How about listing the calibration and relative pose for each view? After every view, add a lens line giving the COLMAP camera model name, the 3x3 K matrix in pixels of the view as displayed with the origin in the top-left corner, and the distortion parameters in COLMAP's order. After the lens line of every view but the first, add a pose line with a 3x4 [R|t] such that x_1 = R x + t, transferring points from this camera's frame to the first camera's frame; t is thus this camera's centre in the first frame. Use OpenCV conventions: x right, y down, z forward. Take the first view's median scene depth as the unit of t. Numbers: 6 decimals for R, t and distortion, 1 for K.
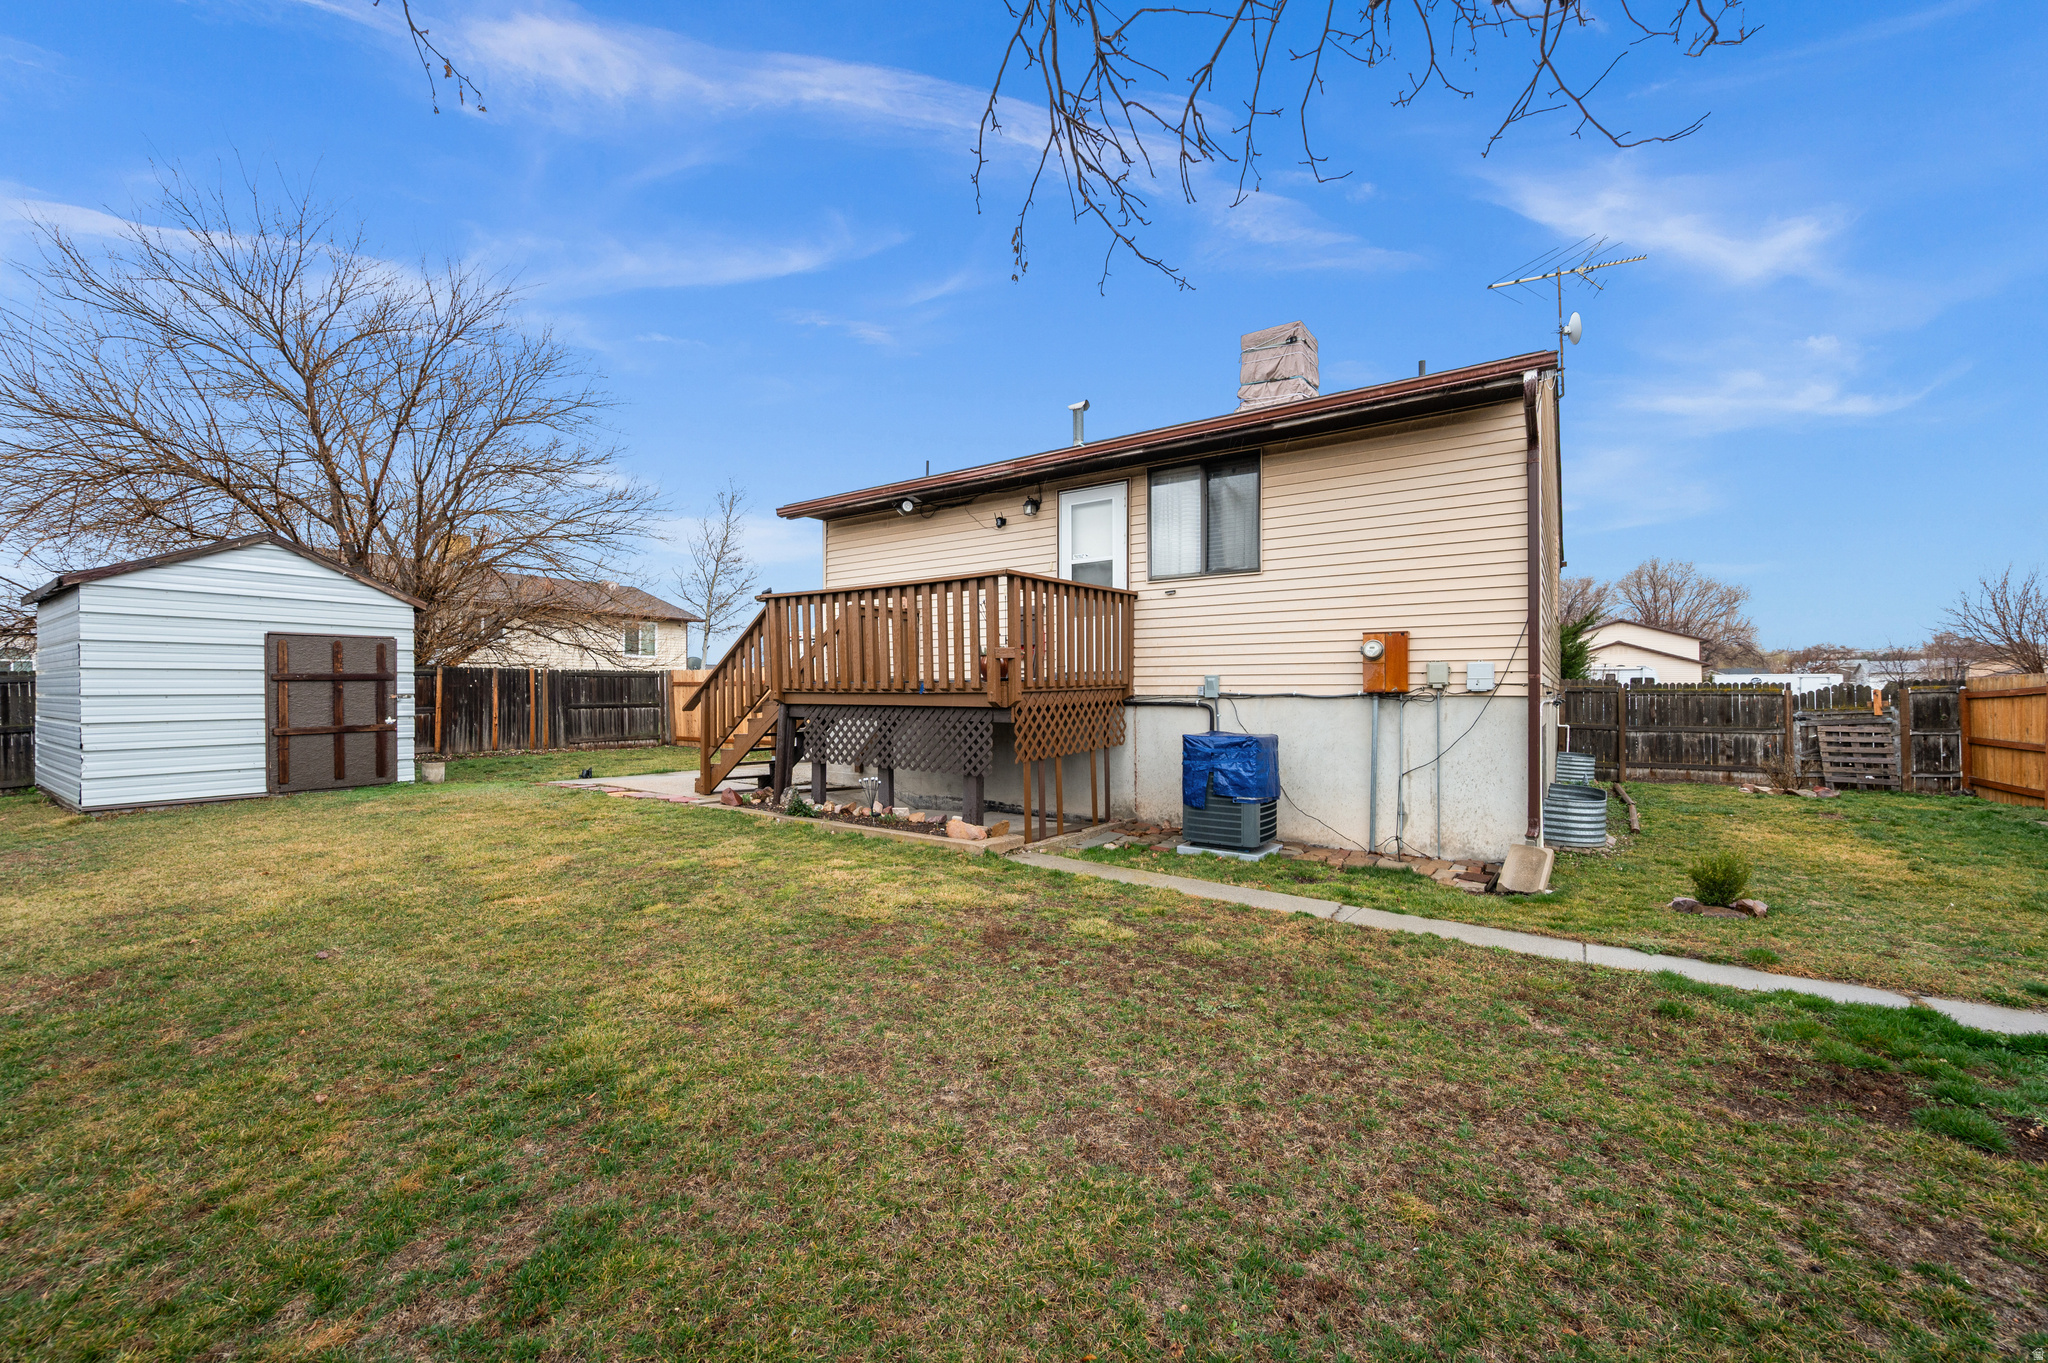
lens RADIAL K [[813.1, 0, 1034.9], [0, 813.1, 689.7], [0, 0, 1]] dist [0.001042, 0.000083]
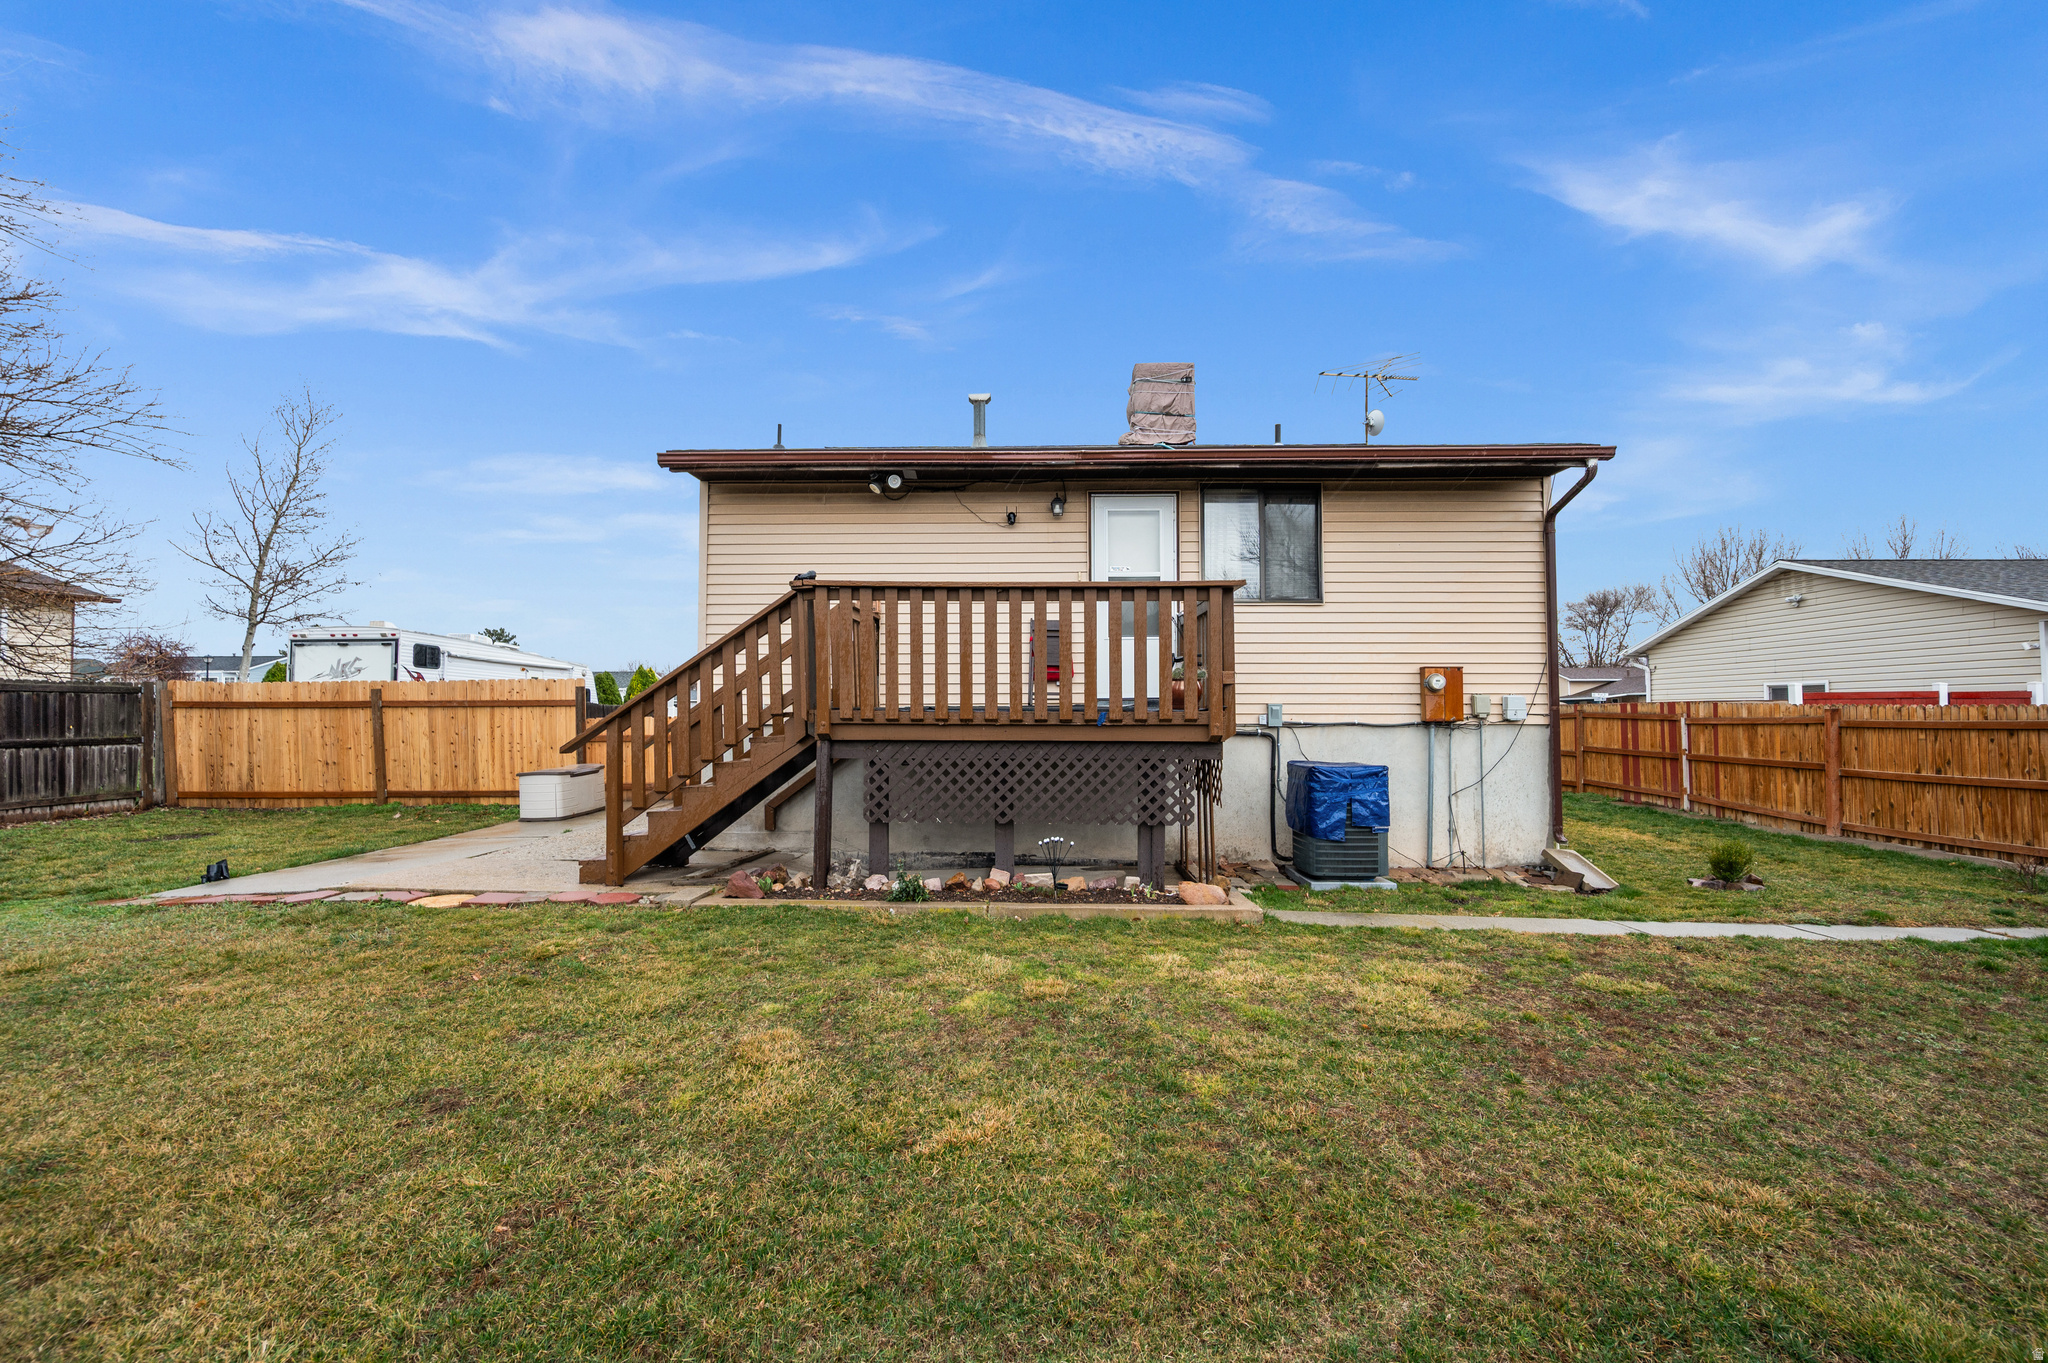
lens RADIAL K [[813.1, 0, 1034.9], [0, 813.1, 689.7], [0, 0, 1]] dist [0.001042, 0.000083]
pose [[0.832638, 0.015827, 0.553592, -0.452958], [-0.002033, 0.999672, -0.025523, -0.007275], [-0.553814, 0.020126, 0.832397, 0.271331]]
